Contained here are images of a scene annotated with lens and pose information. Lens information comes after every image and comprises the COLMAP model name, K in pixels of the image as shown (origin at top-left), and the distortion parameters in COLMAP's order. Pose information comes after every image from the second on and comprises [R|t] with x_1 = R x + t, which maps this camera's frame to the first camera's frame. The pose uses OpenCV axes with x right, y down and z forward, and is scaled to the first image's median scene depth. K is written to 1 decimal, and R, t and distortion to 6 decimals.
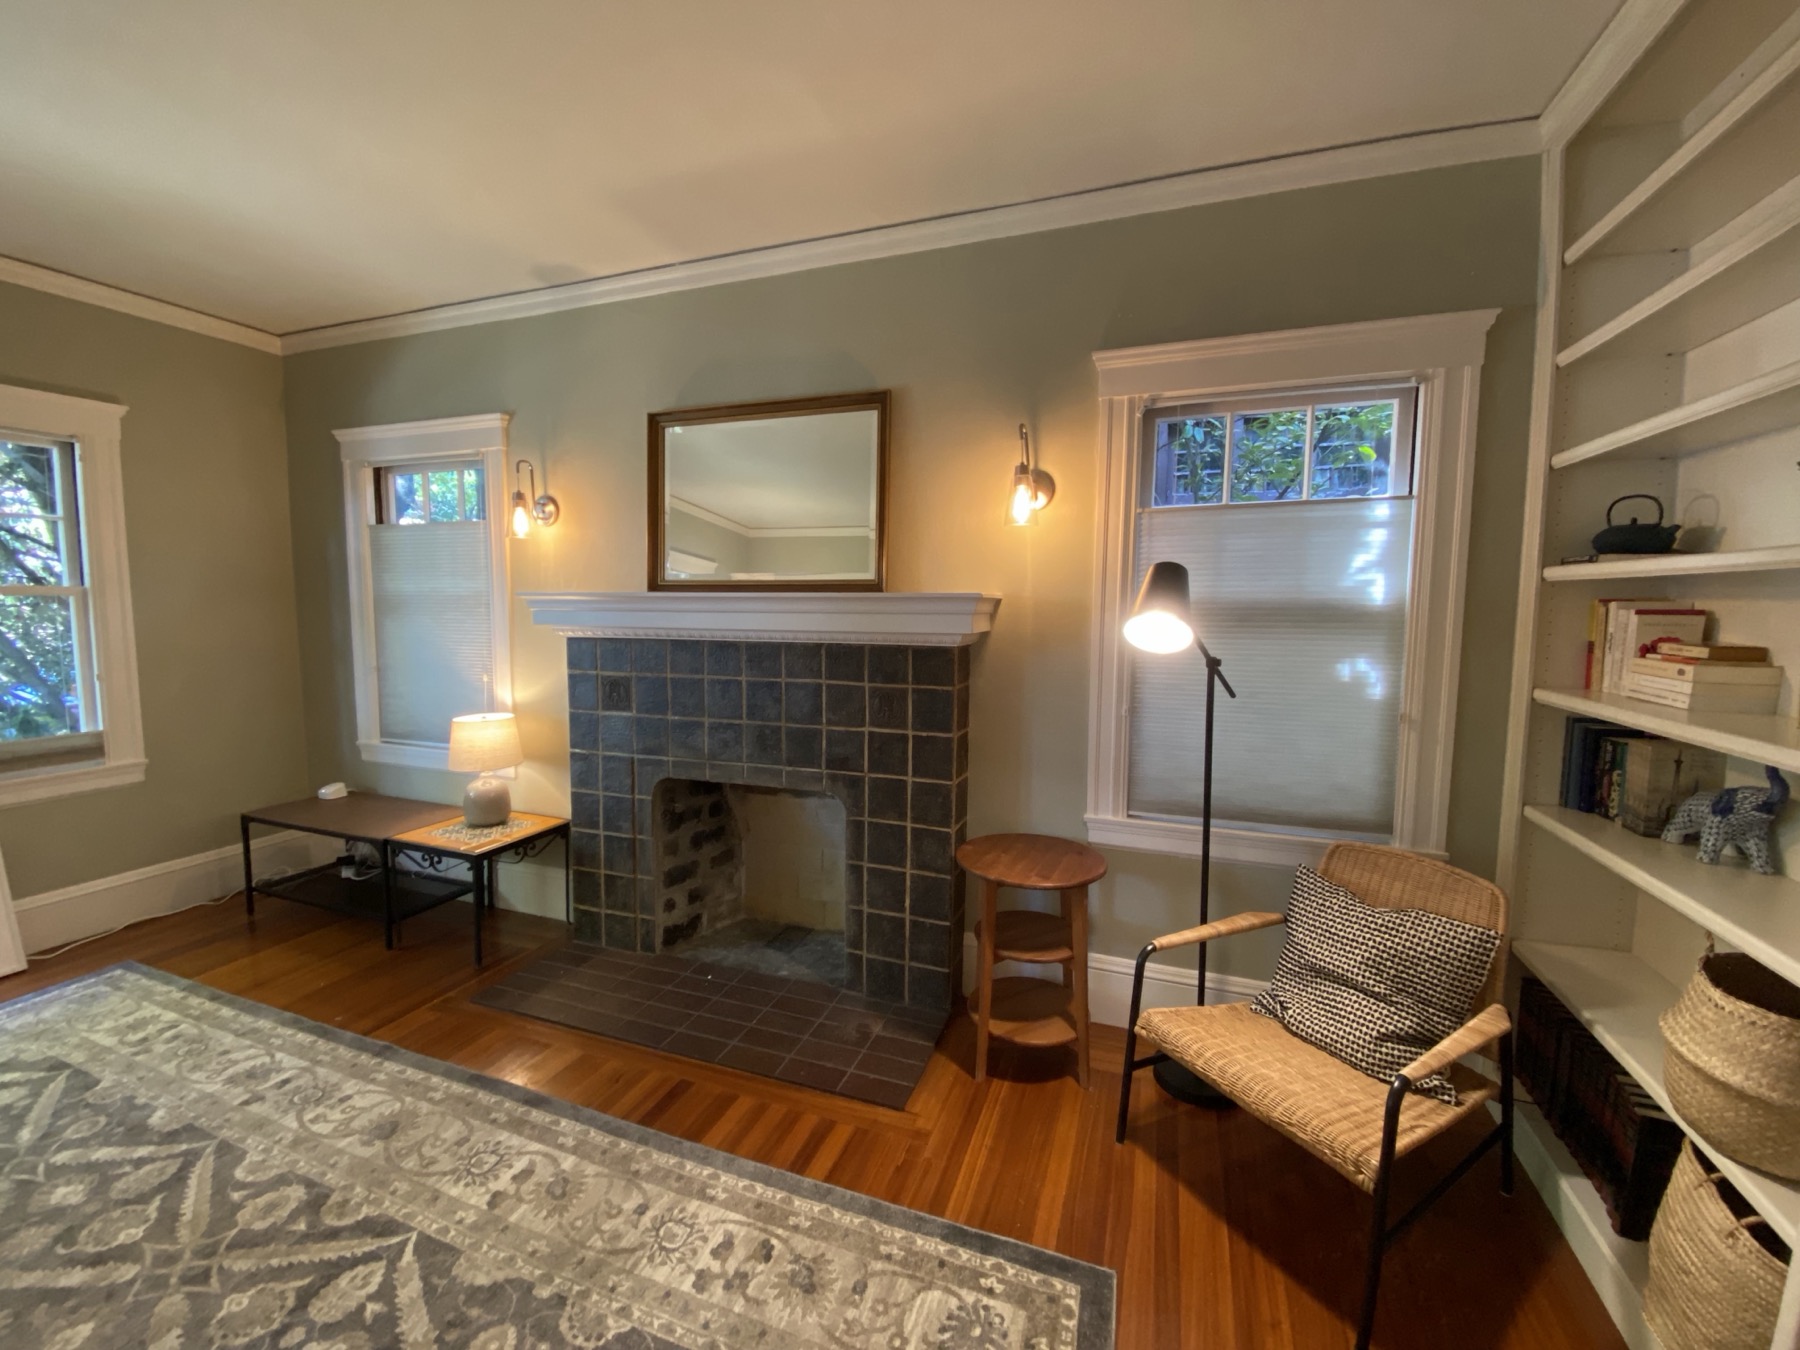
lens RADIAL K [[739.7, 0, 895.8], [0, 739.7, 667.0], [0, 0, 1]] dist [0.017393, -0.019235]
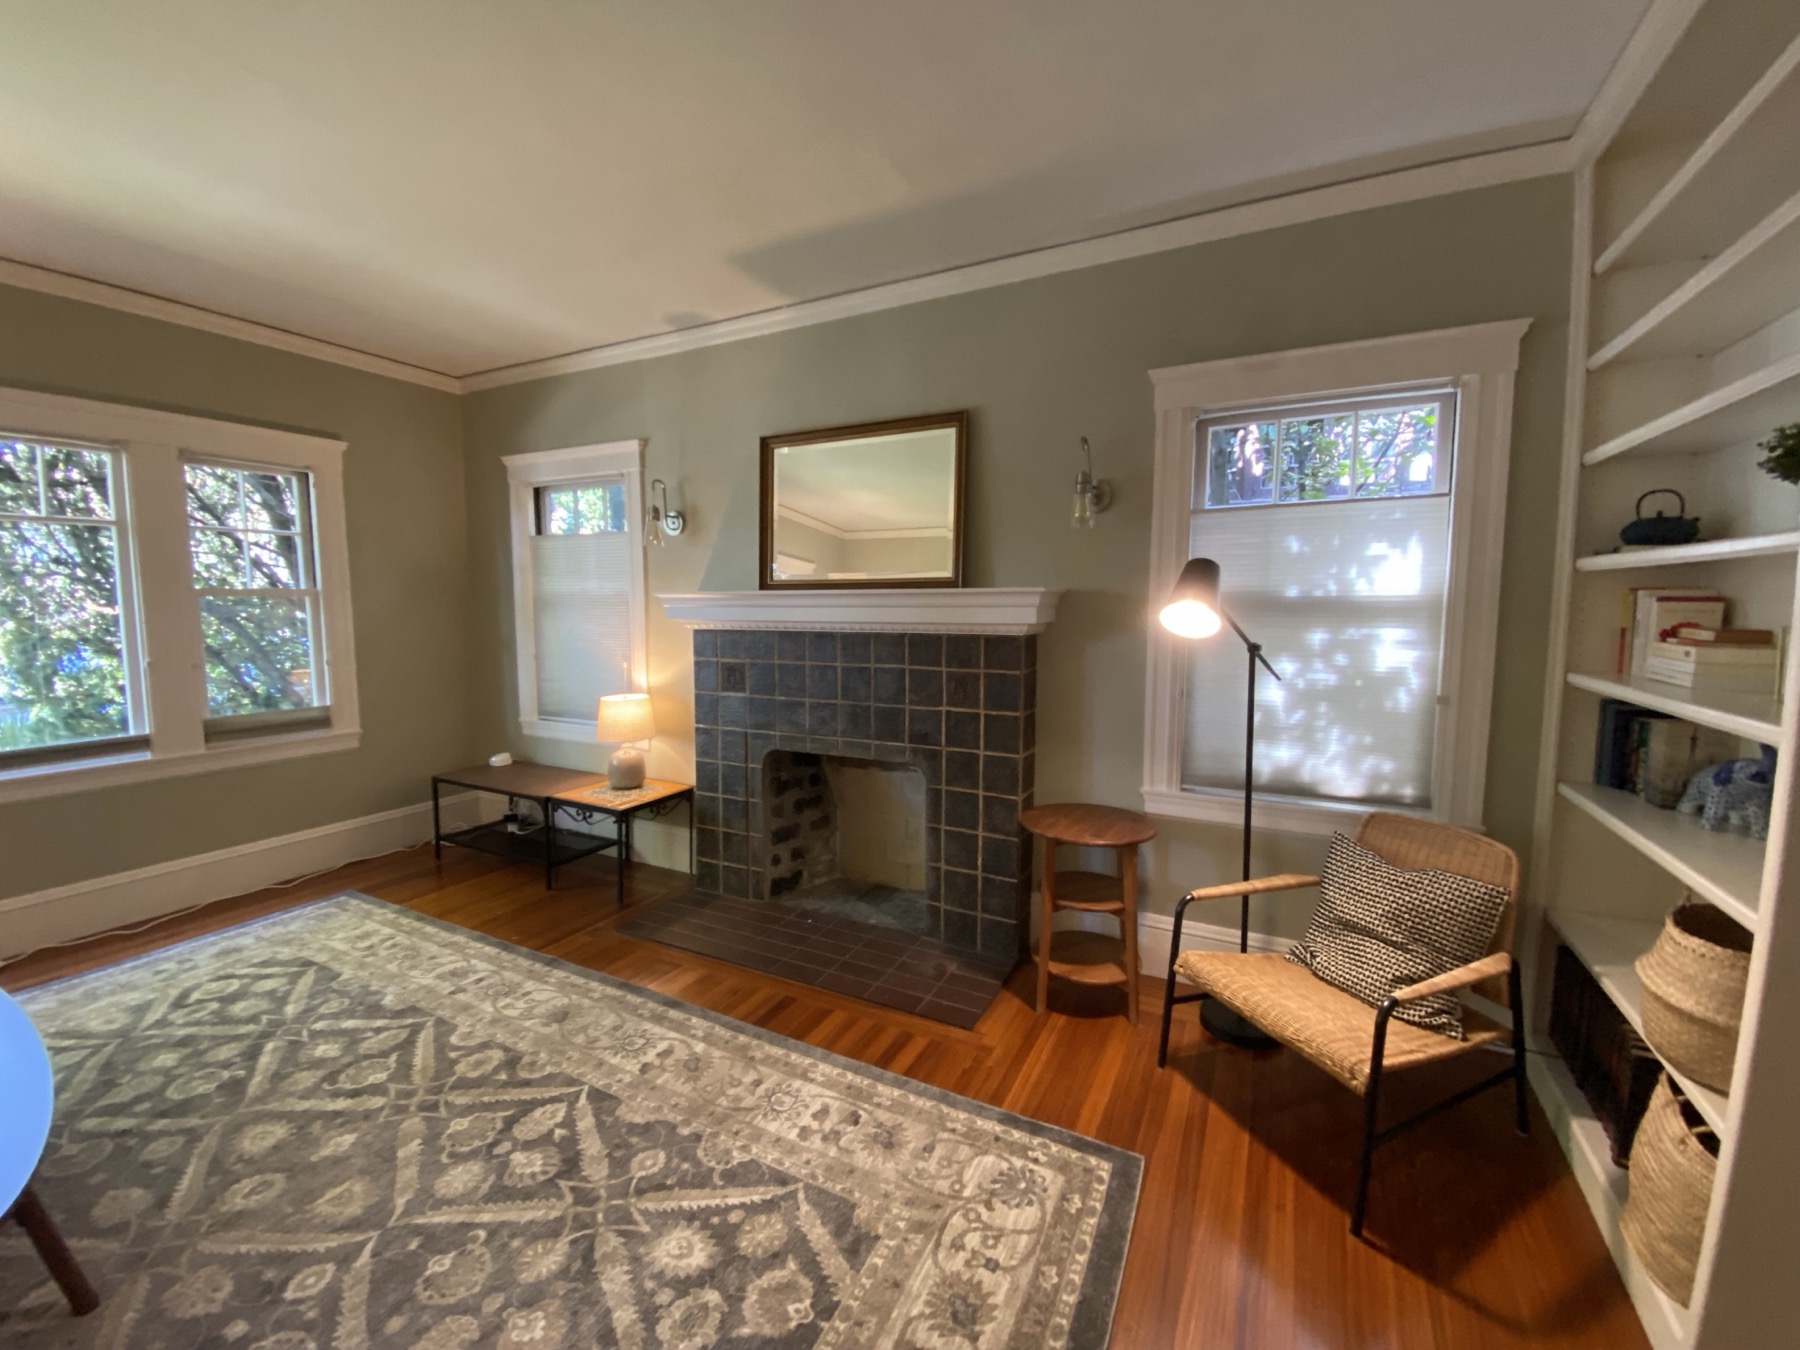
lens RADIAL K [[737.6, 0, 895.2], [0, 737.6, 667.2], [0, 0, 1]] dist [0.031825, -0.026738]
pose [[0.991877, 0.003958, -0.127139, 0.039475], [-0.003681, 0.999990, 0.002417, 0.023516], [0.127147, -0.001929, 0.991882, -0.186854]]
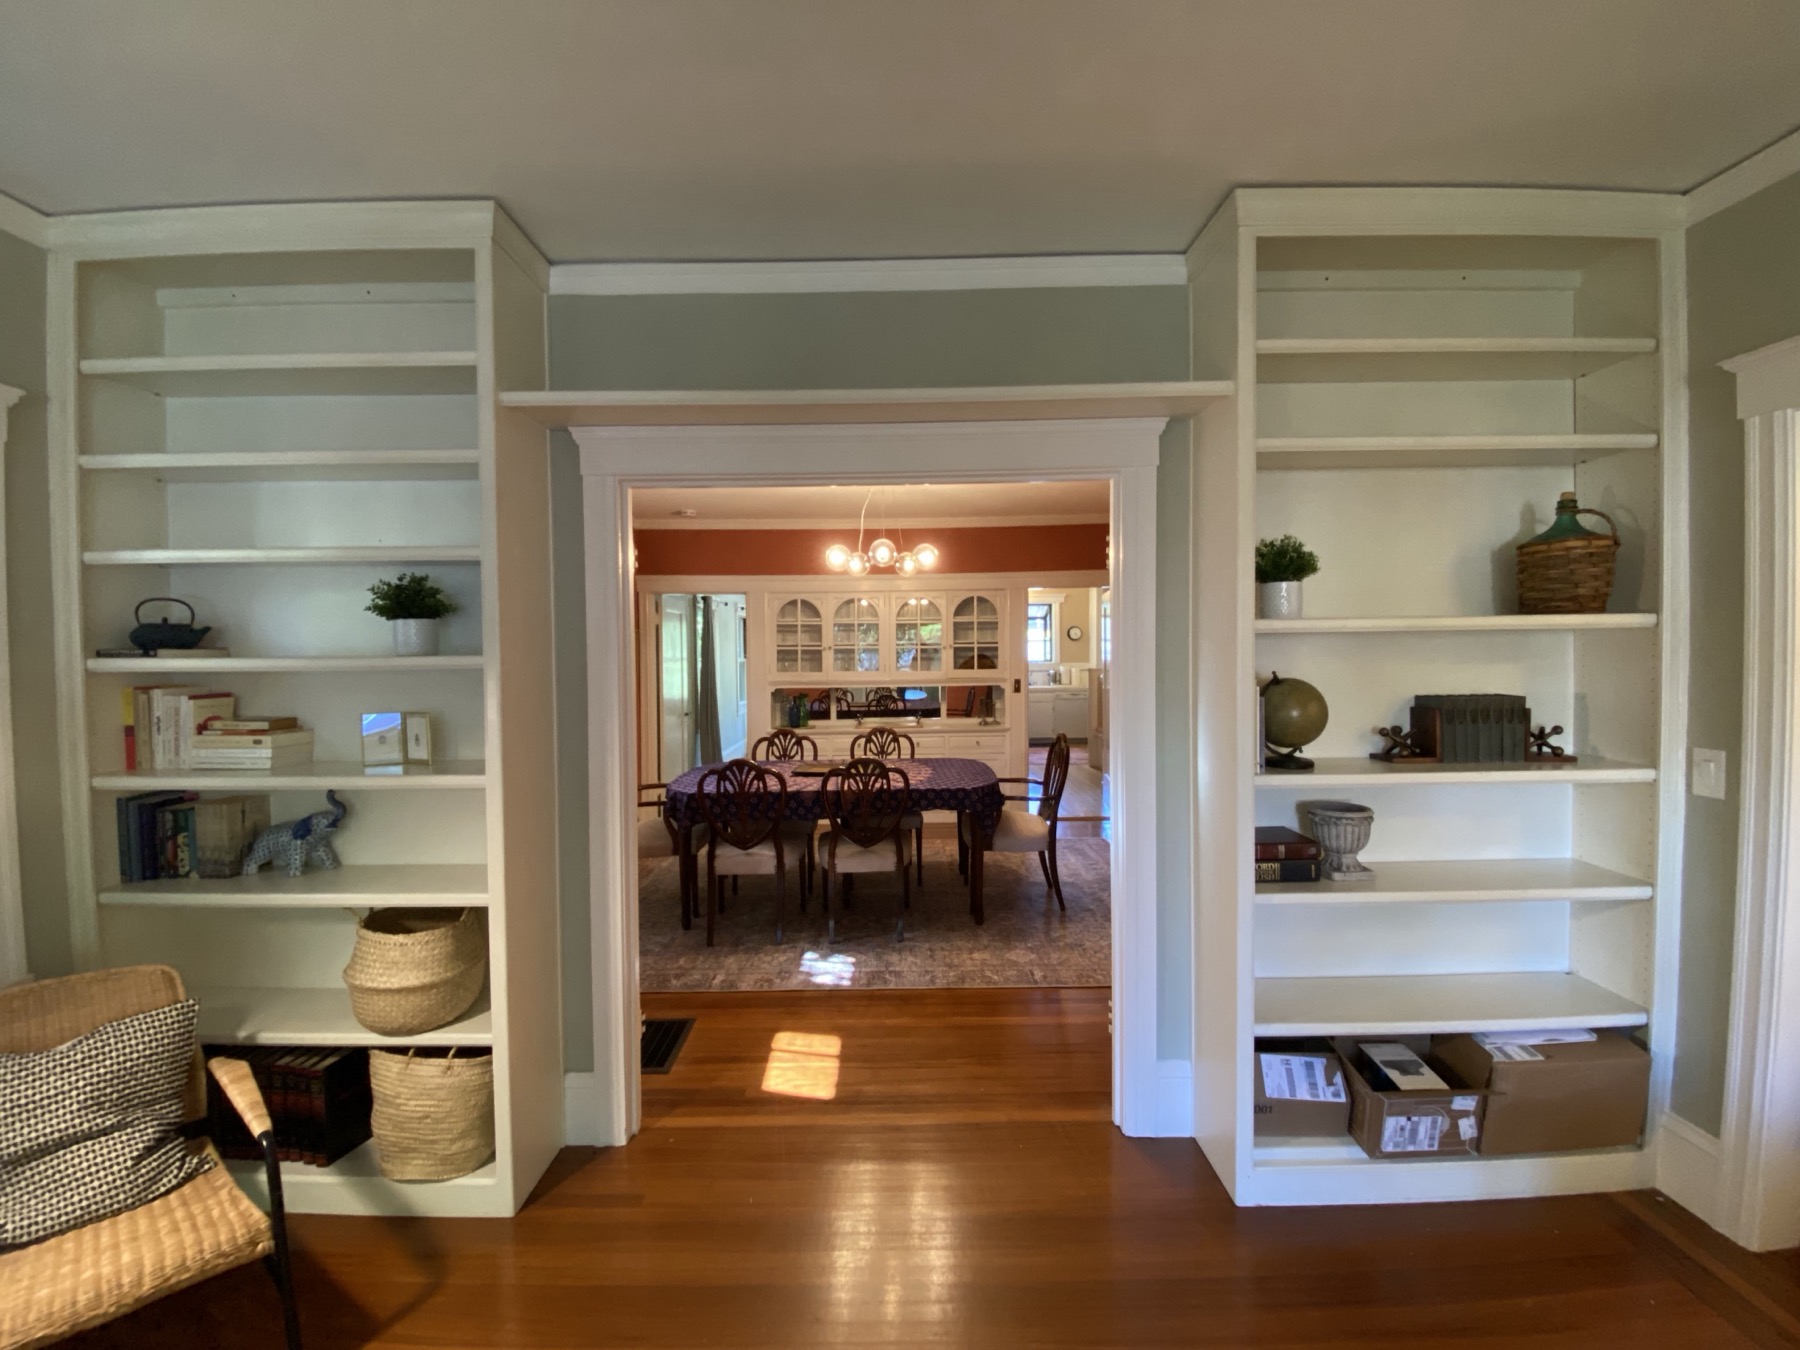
lens RADIAL K [[739.7, 0, 895.8], [0, 739.7, 667.0], [0, 0, 1]] dist [0.017393, -0.019235]
pose [[-0.346597, -0.023722, 0.937714, -0.468248], [0.086214, 0.994643, 0.057029, -0.085191], [-0.934044, 0.100610, -0.342695, 0.307244]]
